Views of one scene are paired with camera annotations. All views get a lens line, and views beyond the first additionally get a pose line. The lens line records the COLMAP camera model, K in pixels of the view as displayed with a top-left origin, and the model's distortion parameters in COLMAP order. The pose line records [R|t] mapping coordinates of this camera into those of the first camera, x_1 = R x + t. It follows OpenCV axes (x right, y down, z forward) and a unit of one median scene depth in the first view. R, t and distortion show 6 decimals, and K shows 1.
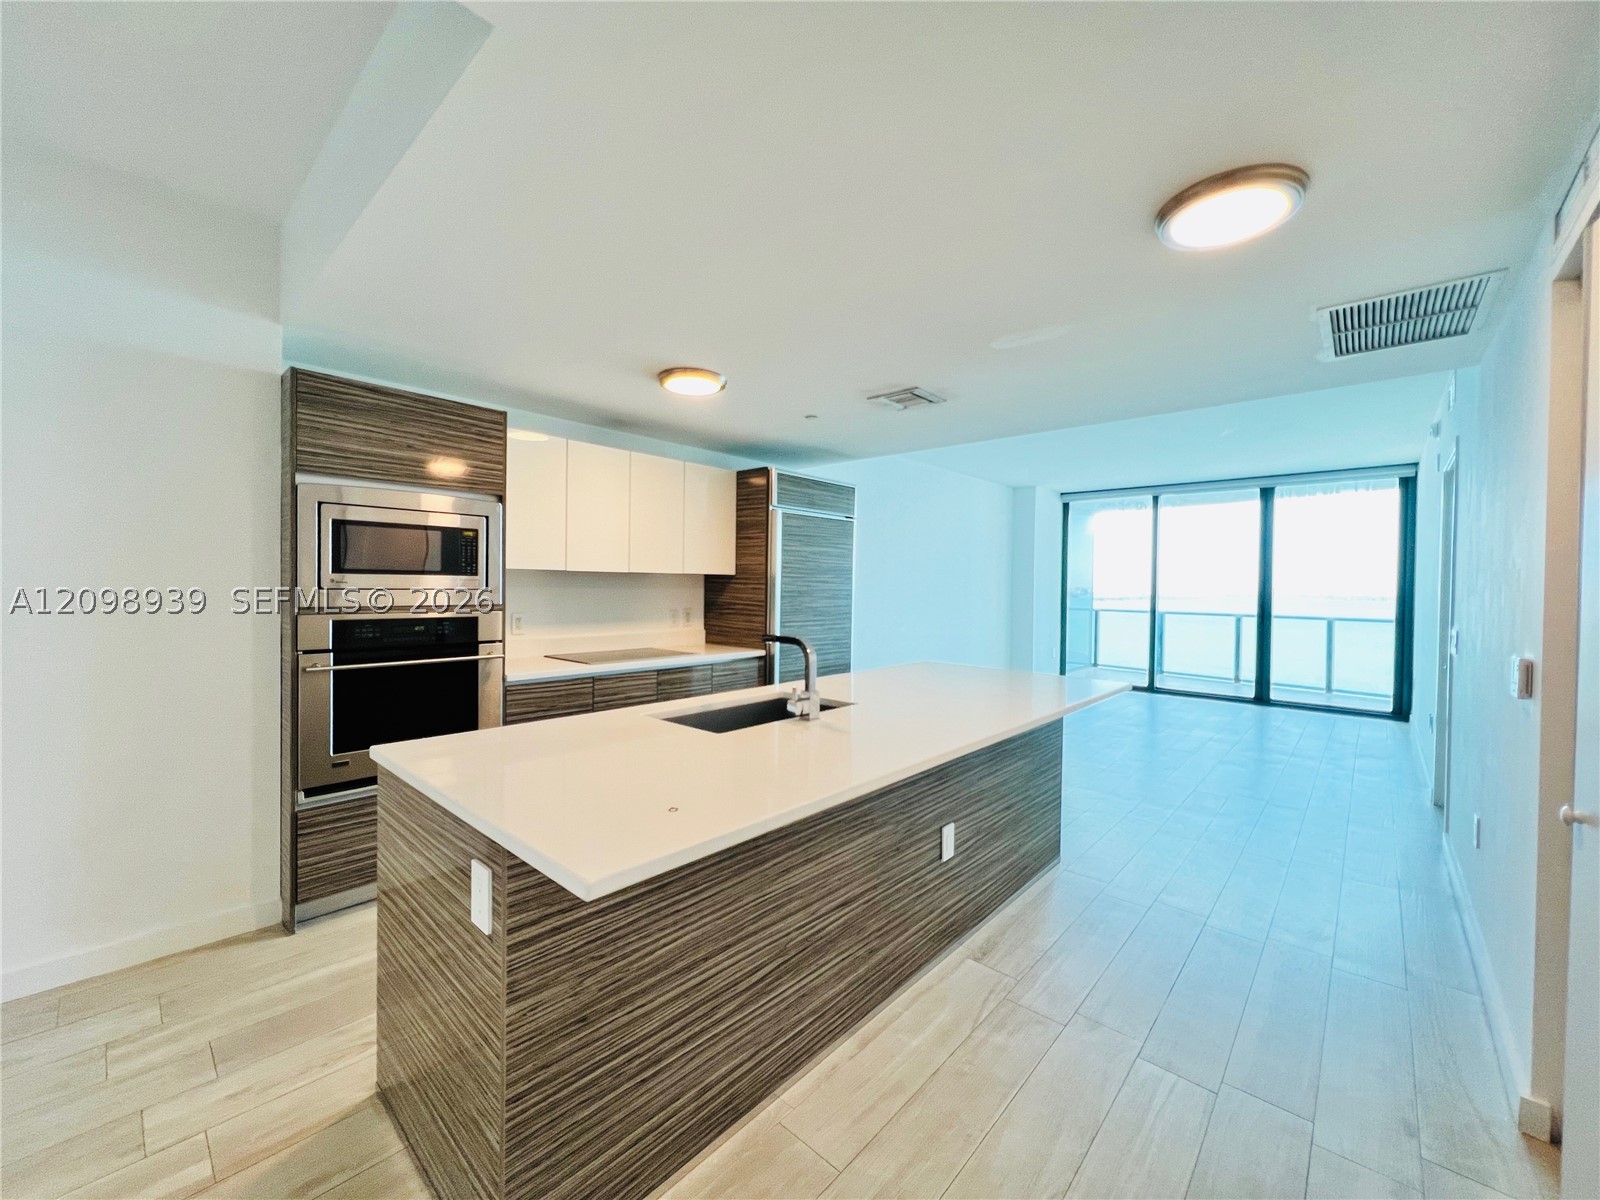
lens RADIAL K [[638.1, 0, 797.0], [0, 638.1, 594.3], [0, 0, 1]] dist [-0.002988, 0.001085]
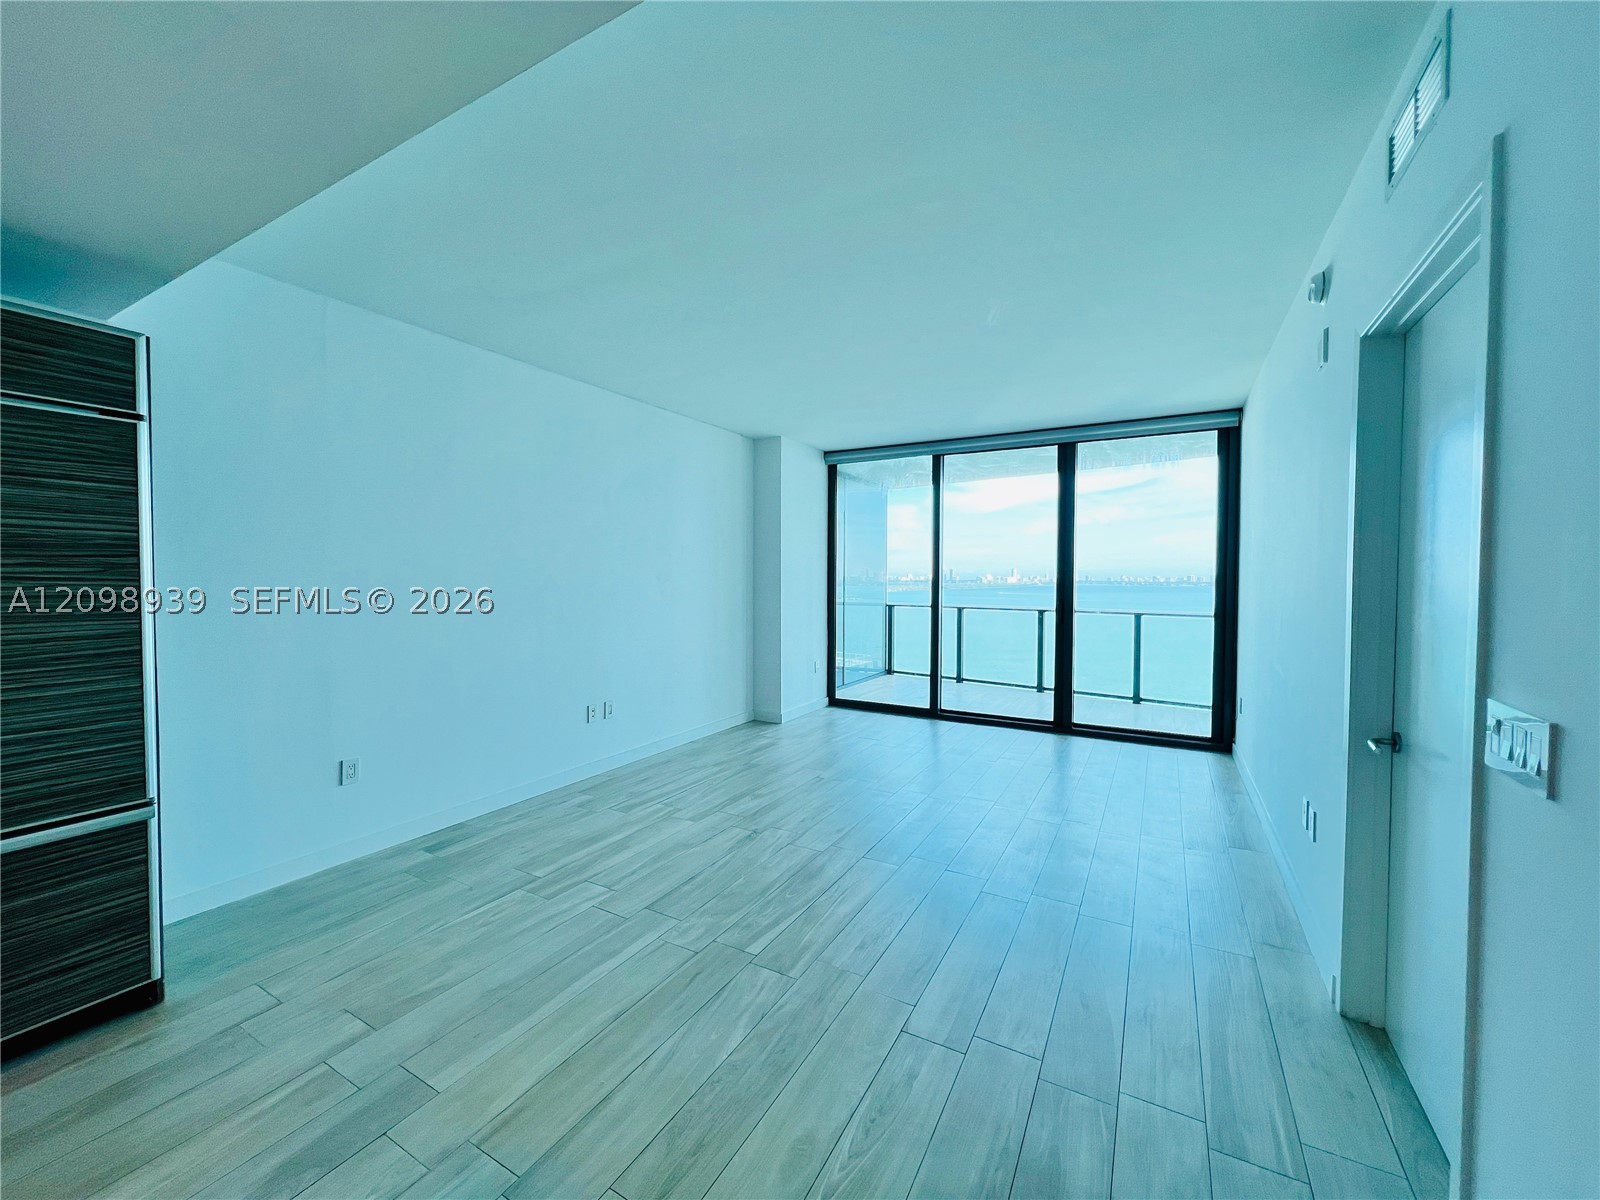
lens RADIAL K [[638.1, 0, 799.2], [0, 638.1, 595.7], [0, 0, 1]] dist [-0.002988, 0.001085]
pose [[0.975784, -0.016441, 0.218116, 0.468688], [0.012809, 0.999755, 0.018056, -0.009978], [-0.218359, -0.014825, 0.975756, 0.592667]]
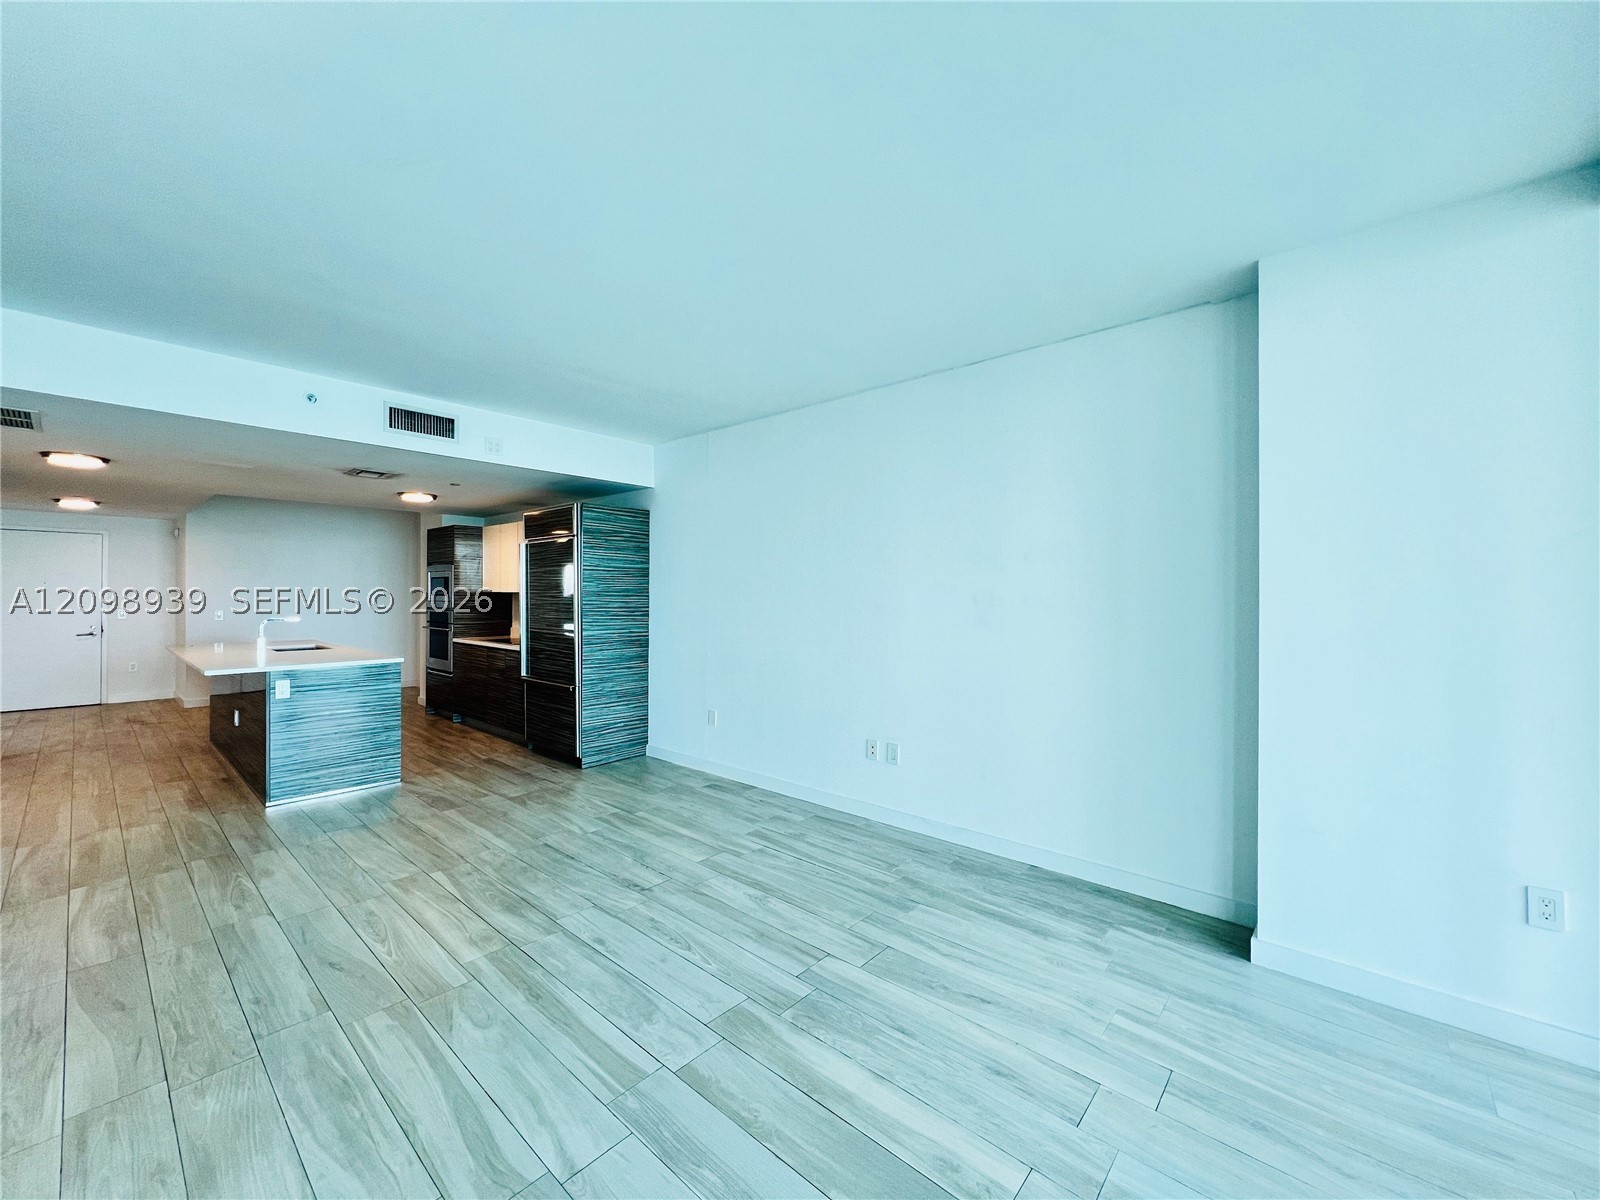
lens RADIAL K [[638.1, 0, 795.7], [0, 638.1, 593.8], [0, 0, 1]] dist [-0.002988, 0.001085]
pose [[0.009054, -0.017248, -0.999810, 1.312791], [-0.018808, 0.999671, -0.017416, -0.015004], [0.999782, 0.018962, 0.008727, 1.559913]]
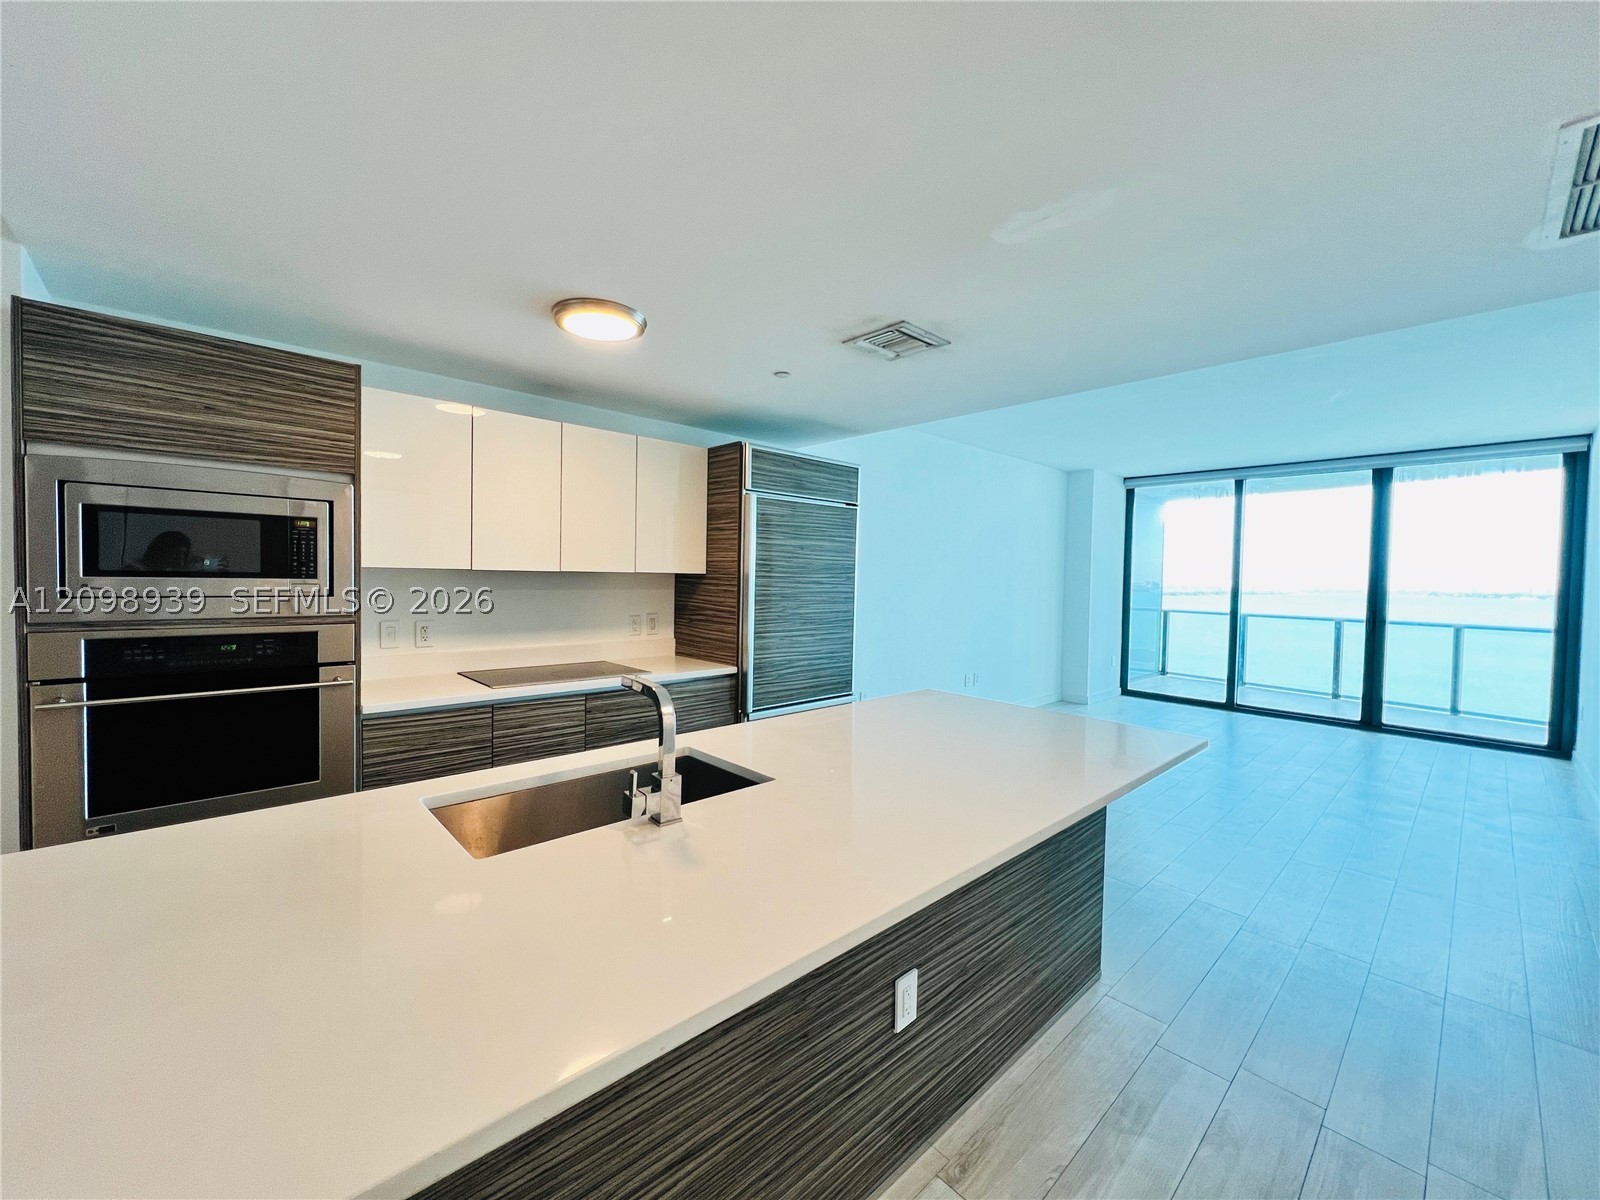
lens RADIAL K [[638.1, 0, 797.0], [0, 638.1, 594.2], [0, 0, 1]] dist [-0.002988, 0.001085]
pose [[0.996095, 0.008240, -0.087902, 0.098423], [-0.007149, 0.999894, 0.012719, -0.016176], [0.087997, -0.012041, 0.996048, 0.192859]]
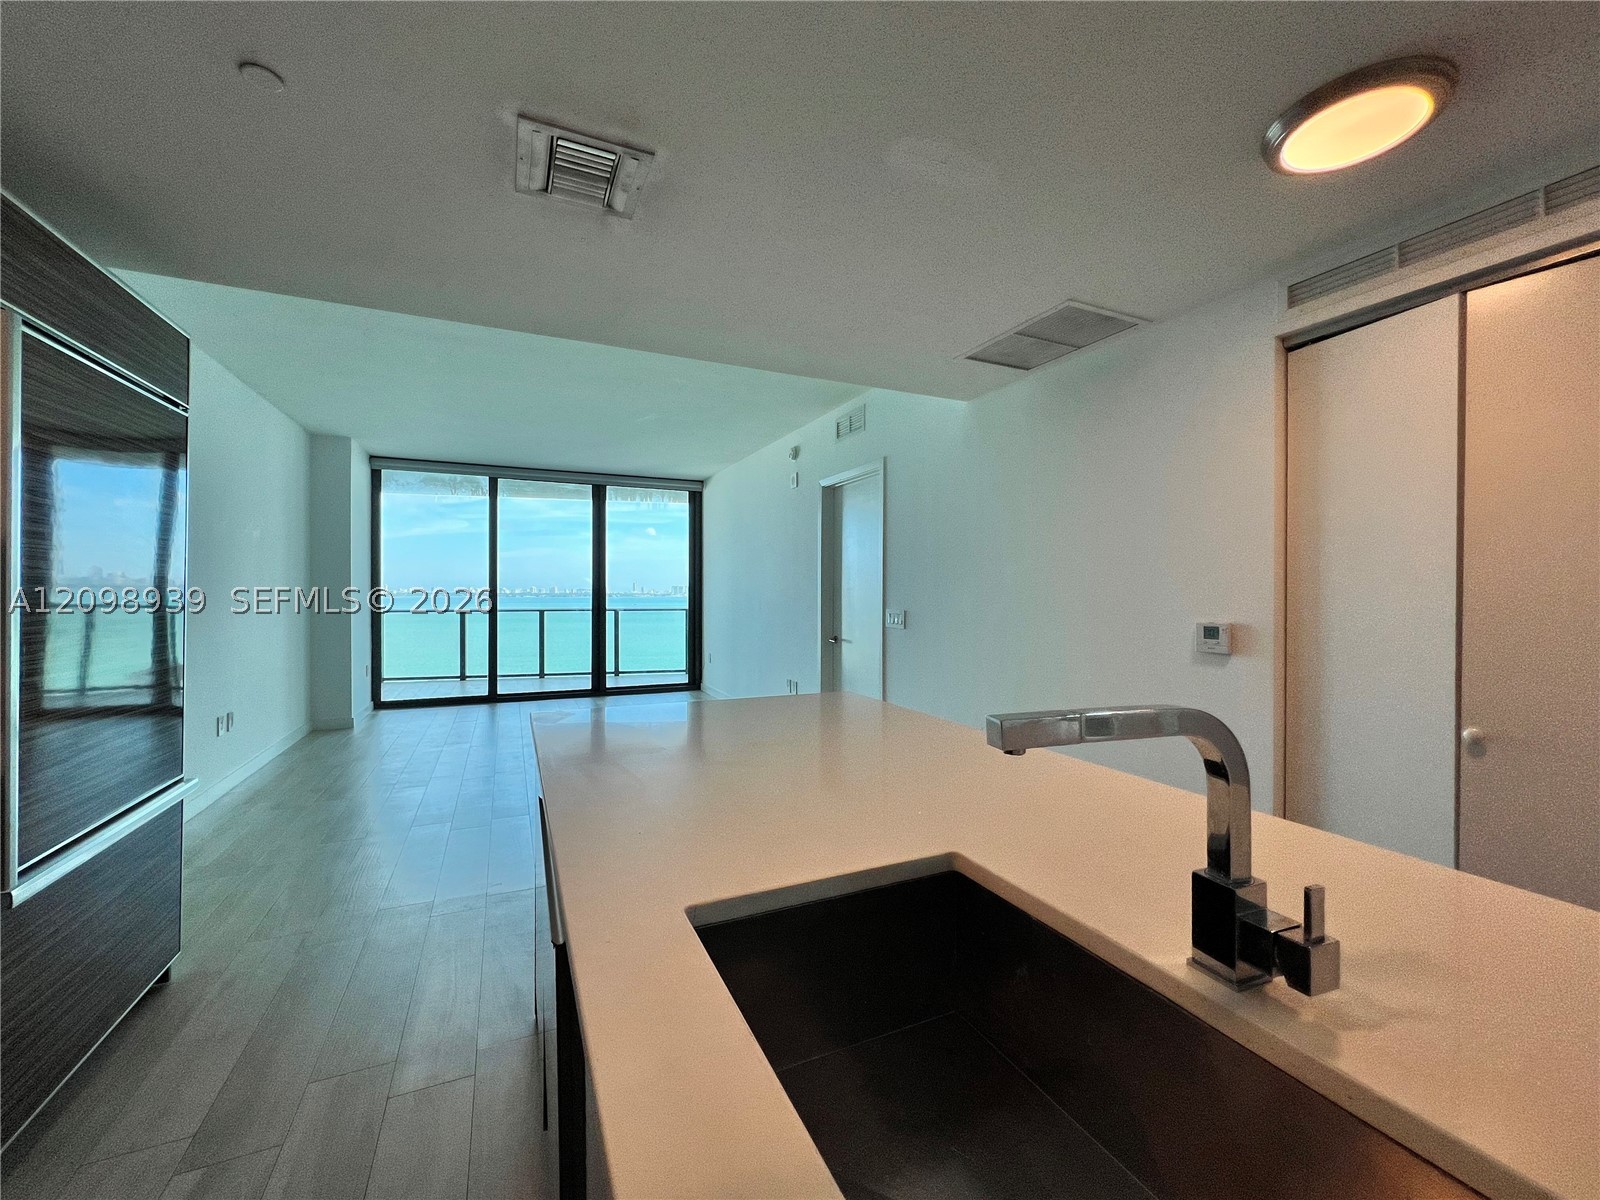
lens RADIAL K [[645.6, 0, 790.5], [0, 645.6, 599.1], [0, 0, 1]] dist [0.017460, -0.000699]
pose [[0.407773, -0.023451, 0.912782, -0.176497], [0.015273, 0.999705, 0.018861, 0.005239], [-0.912955, 0.006250, 0.408011, 0.516132]]
